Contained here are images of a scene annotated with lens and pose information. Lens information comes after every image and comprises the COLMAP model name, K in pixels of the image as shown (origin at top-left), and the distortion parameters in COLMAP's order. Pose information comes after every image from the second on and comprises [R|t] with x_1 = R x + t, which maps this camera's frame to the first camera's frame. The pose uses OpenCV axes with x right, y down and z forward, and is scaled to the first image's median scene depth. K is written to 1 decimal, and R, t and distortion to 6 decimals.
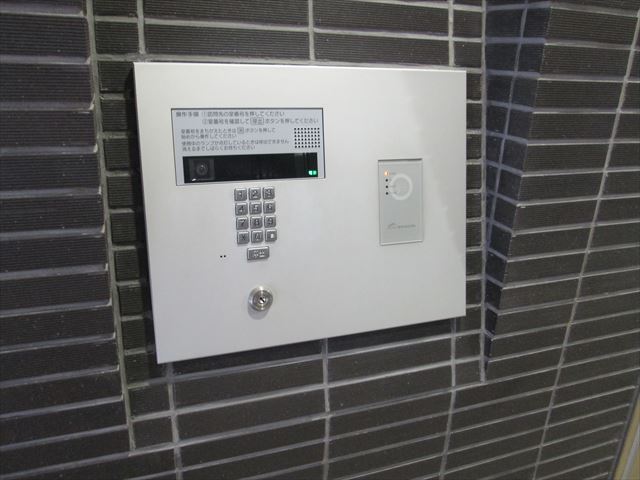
lens RADIAL K [[528.2, 0, 316.7], [0, 528.2, 239.4], [0, 0, 1]] dist [-0.043255, 0.008992]
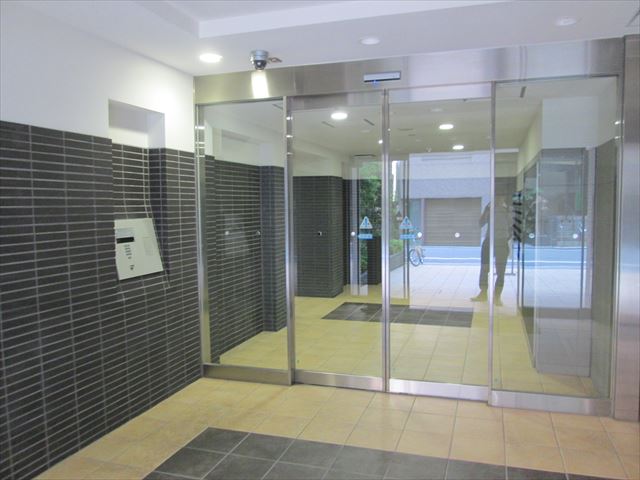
lens RADIAL K [[528.2, 0, 316.7], [0, 528.2, 239.4], [0, 0, 1]] dist [-0.043255, 0.008992]
pose [[0.612909, -0.102385, 0.783492, -2.533308], [0.303925, 0.945832, -0.114155, 0.848219], [-0.729364, 0.308090, 0.610826, -2.920242]]
